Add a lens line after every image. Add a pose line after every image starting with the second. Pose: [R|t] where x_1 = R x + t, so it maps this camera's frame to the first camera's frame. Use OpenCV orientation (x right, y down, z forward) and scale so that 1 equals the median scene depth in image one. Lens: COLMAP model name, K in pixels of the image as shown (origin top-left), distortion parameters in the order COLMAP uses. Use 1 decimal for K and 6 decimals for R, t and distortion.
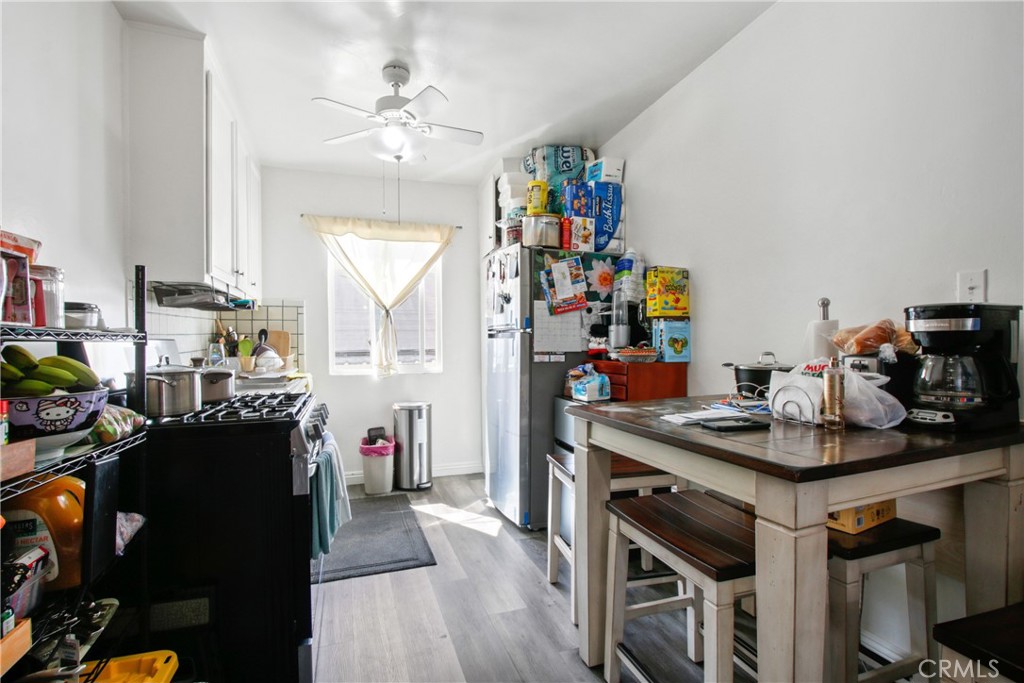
lens RADIAL K [[477.9, 0, 515.5], [0, 477.9, 342.6], [0, 0, 1]] dist [-0.002850, -0.000236]
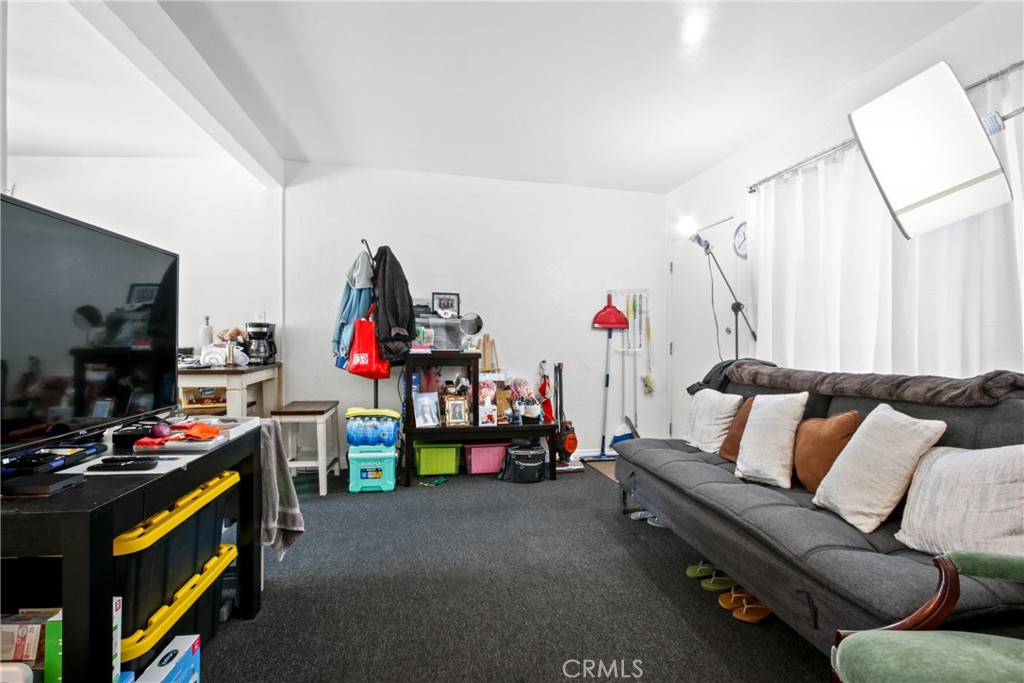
lens RADIAL K [[477.9, 0, 513.0], [0, 477.9, 342.1], [0, 0, 1]] dist [-0.002850, -0.000236]
pose [[0.275764, 0.007368, 0.961197, -1.431769], [0.003639, 0.999955, -0.008709, 0.067801], [-0.961219, 0.005899, 0.275725, -1.263234]]
